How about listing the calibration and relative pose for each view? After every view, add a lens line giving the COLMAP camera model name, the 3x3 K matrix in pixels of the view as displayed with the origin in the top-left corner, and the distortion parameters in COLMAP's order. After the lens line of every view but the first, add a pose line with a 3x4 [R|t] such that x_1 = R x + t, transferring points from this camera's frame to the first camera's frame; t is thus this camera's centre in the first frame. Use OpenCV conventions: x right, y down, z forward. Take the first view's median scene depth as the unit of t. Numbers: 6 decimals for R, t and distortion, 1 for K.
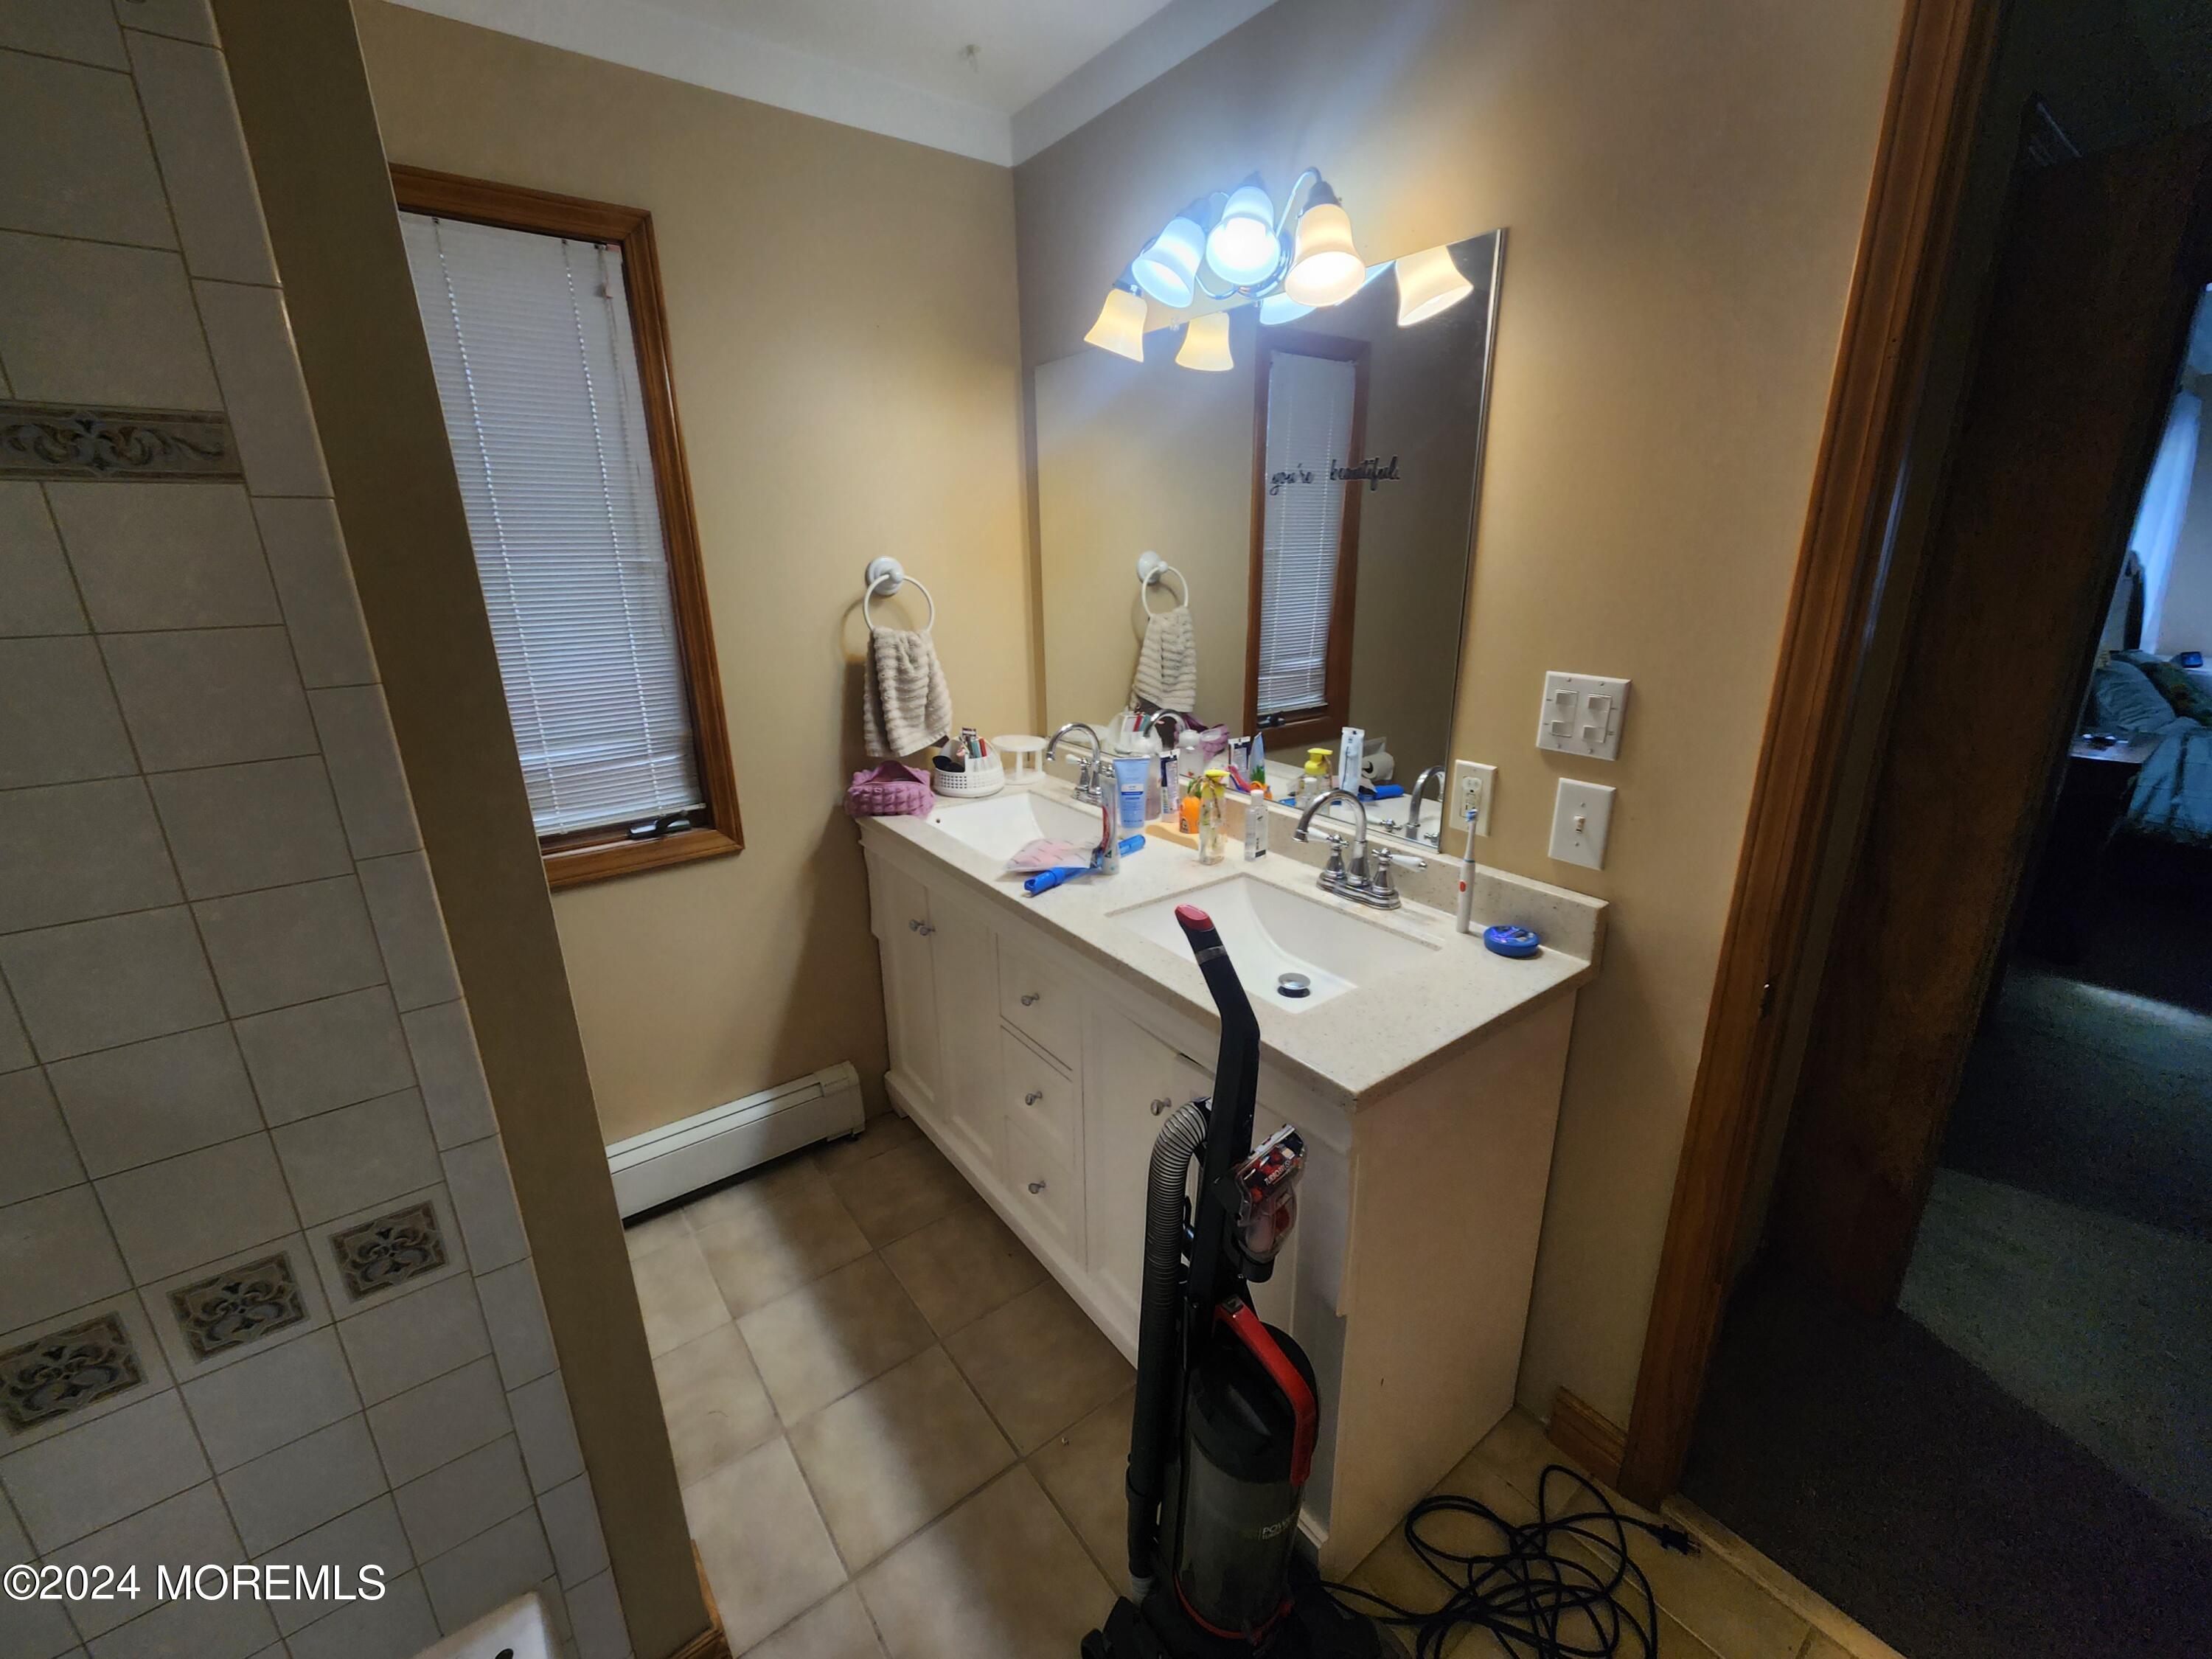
lens RADIAL K [[906.4, 0, 1106.0], [0, 906.4, 829.5], [0, 0, 1]] dist [-0.004489, 0.000588]
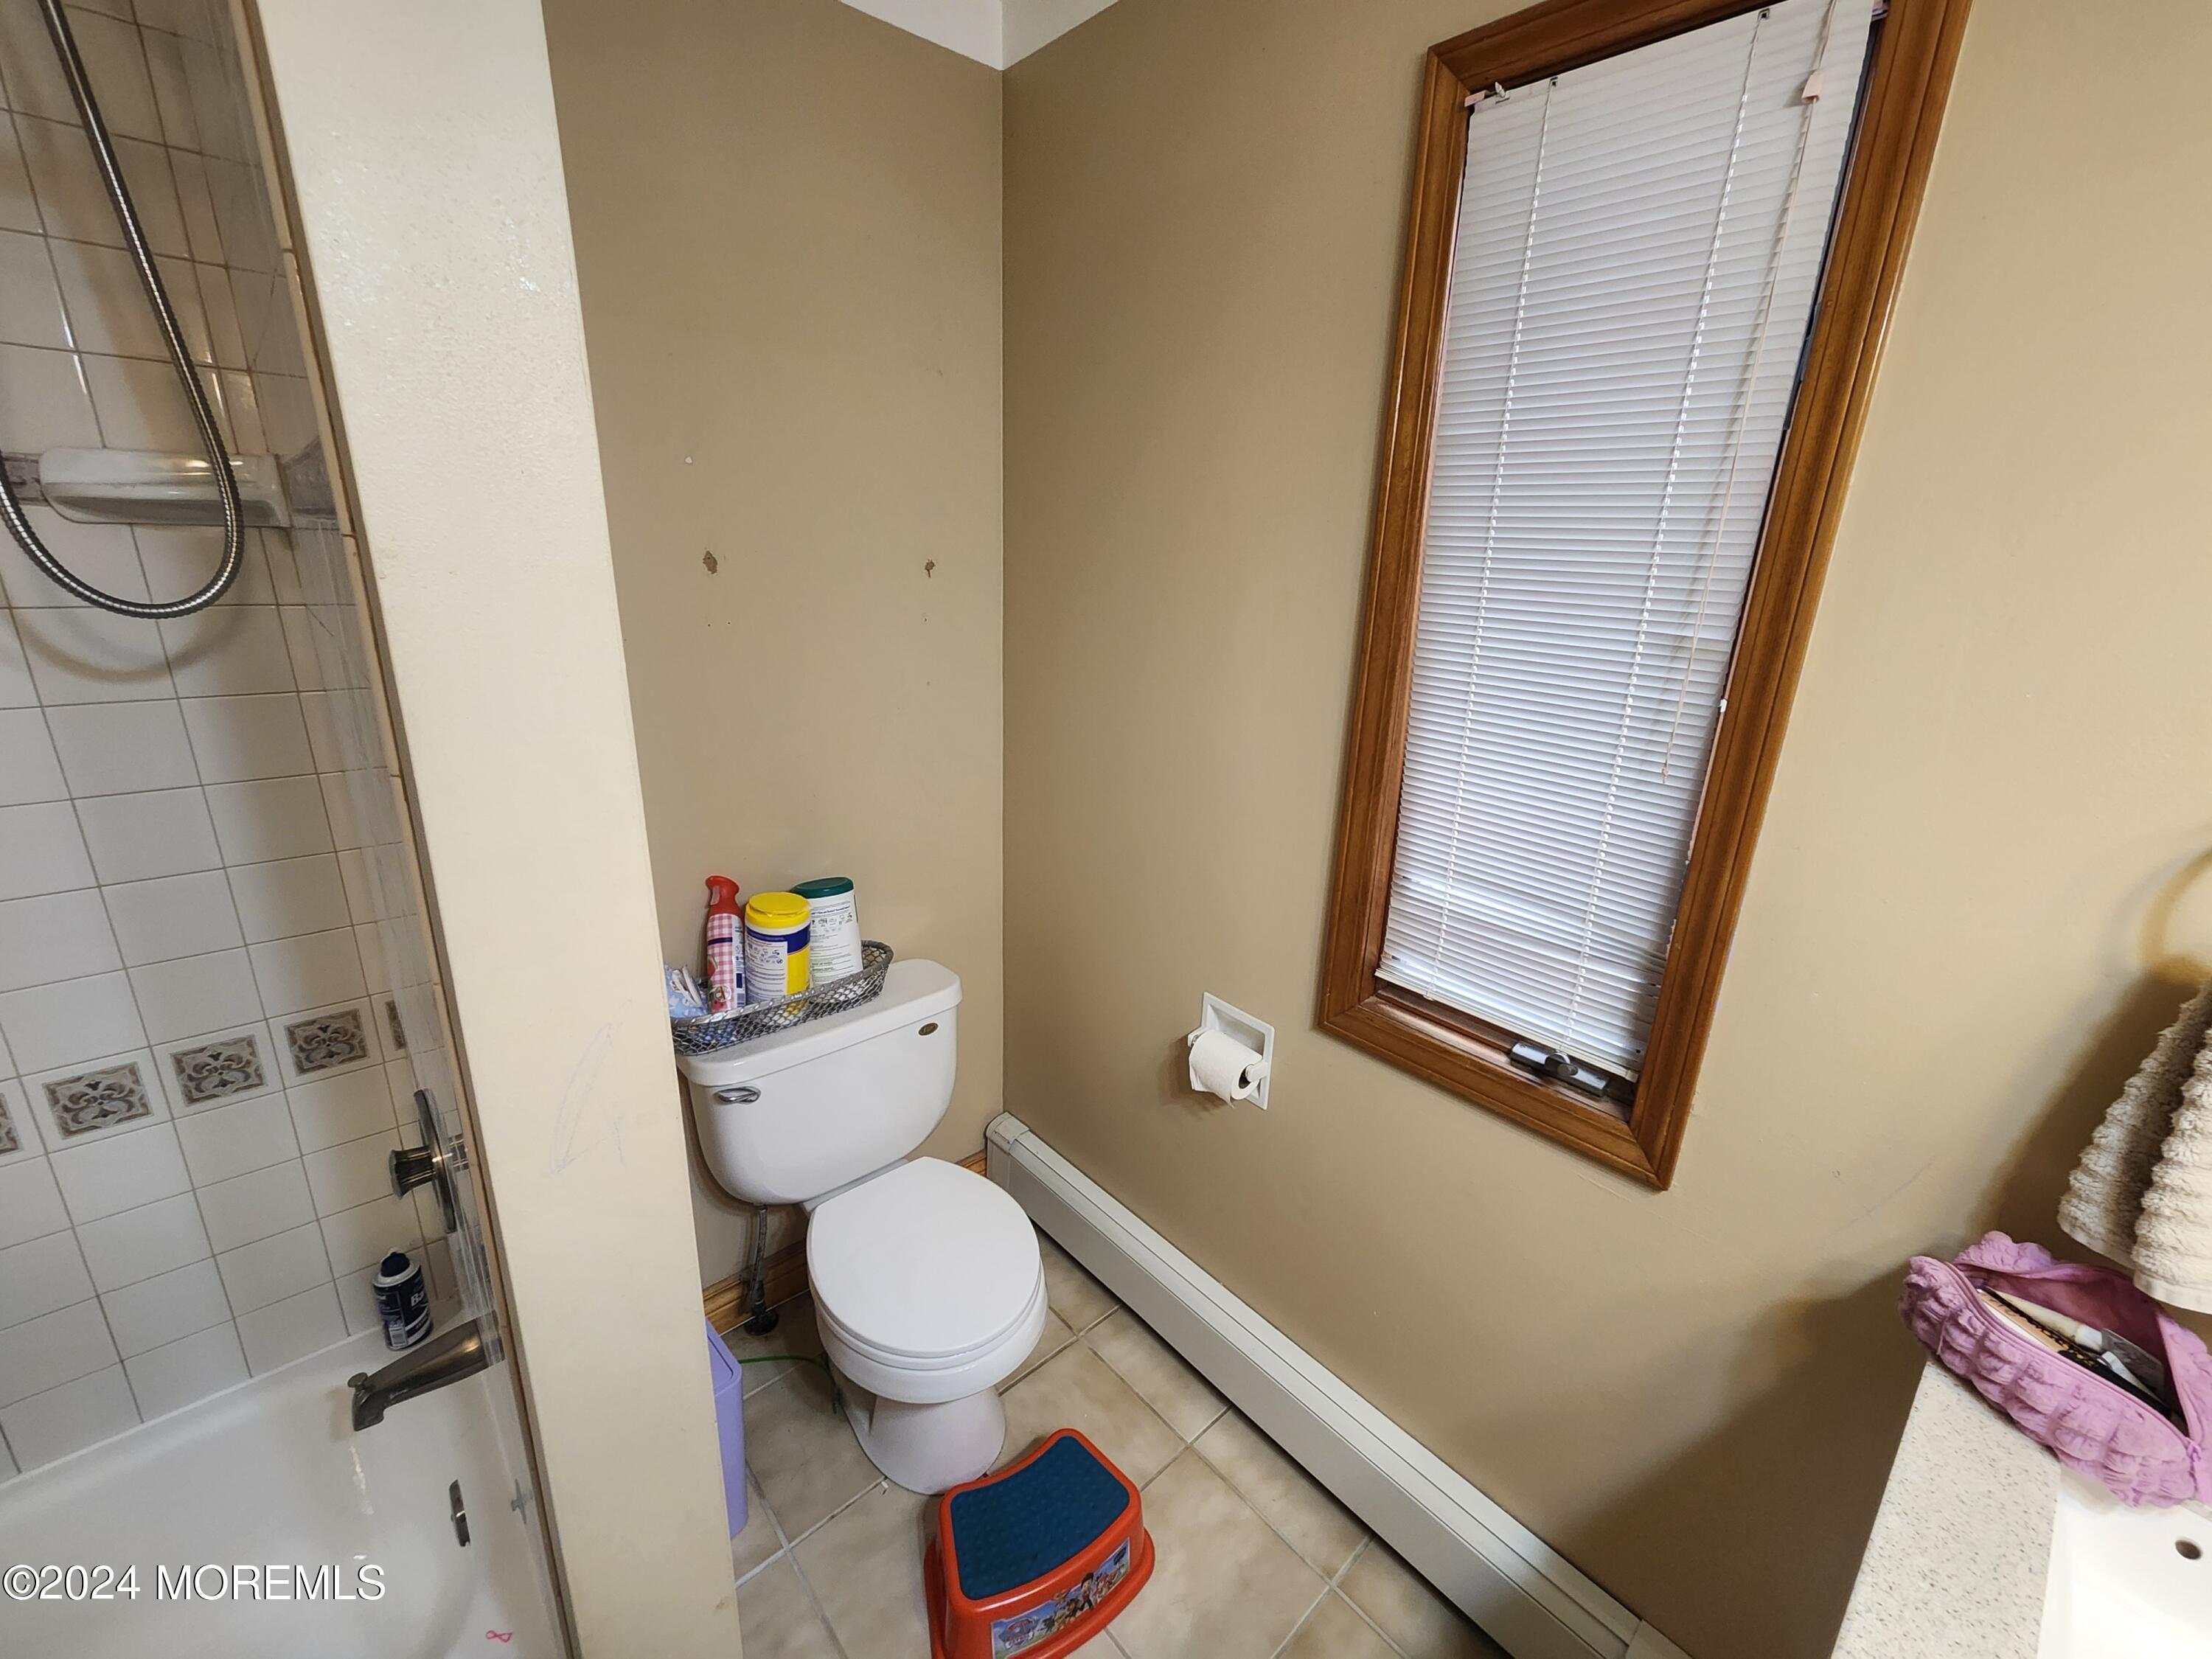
lens RADIAL K [[906.4, 0, 1106.0], [0, 906.4, 829.5], [0, 0, 1]] dist [-0.004489, 0.000588]
pose [[0.073229, 0.317544, -0.945412, -0.000816], [-0.329216, 0.902516, 0.277636, -0.214597], [0.941411, 0.290914, 0.170631, 0.584352]]
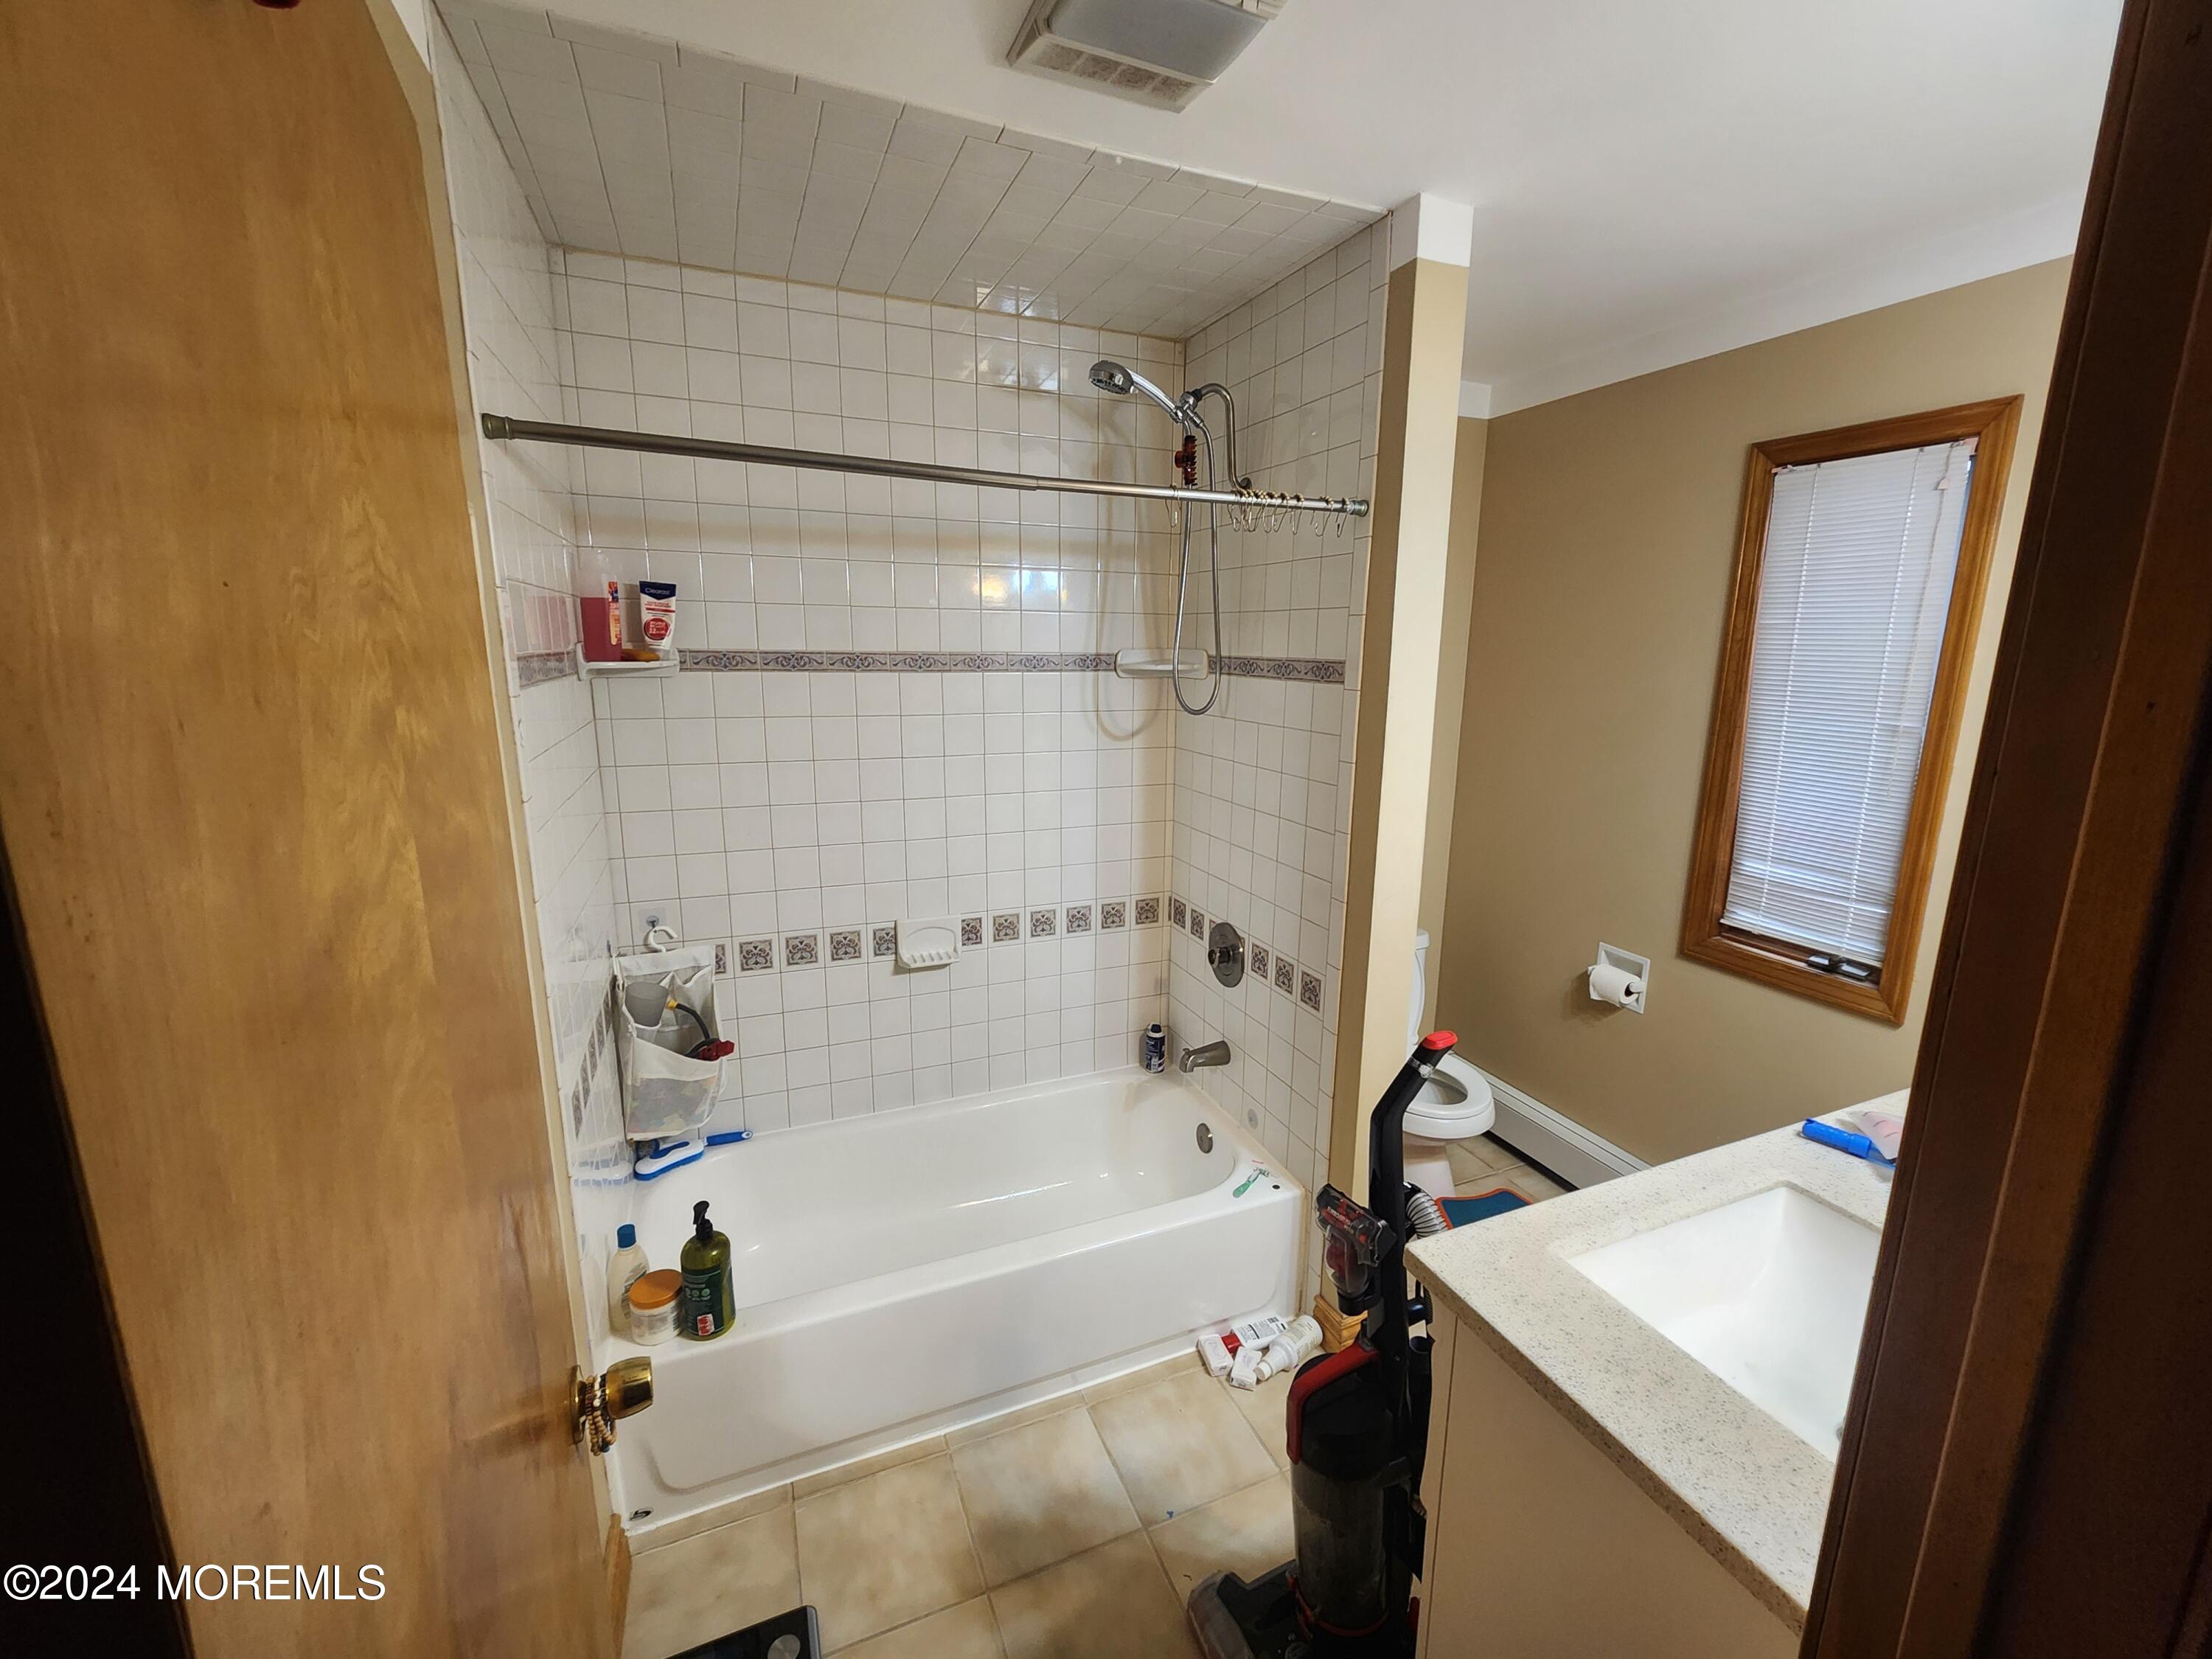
lens RADIAL K [[906.4, 0, 1106.0], [0, 906.4, 829.5], [0, 0, 1]] dist [-0.004489, 0.000588]
pose [[-0.252790, 0.210890, -0.944258, 0.687231], [-0.291300, 0.914081, 0.282135, -0.199346], [0.922627, 0.346384, -0.169639, 0.347991]]
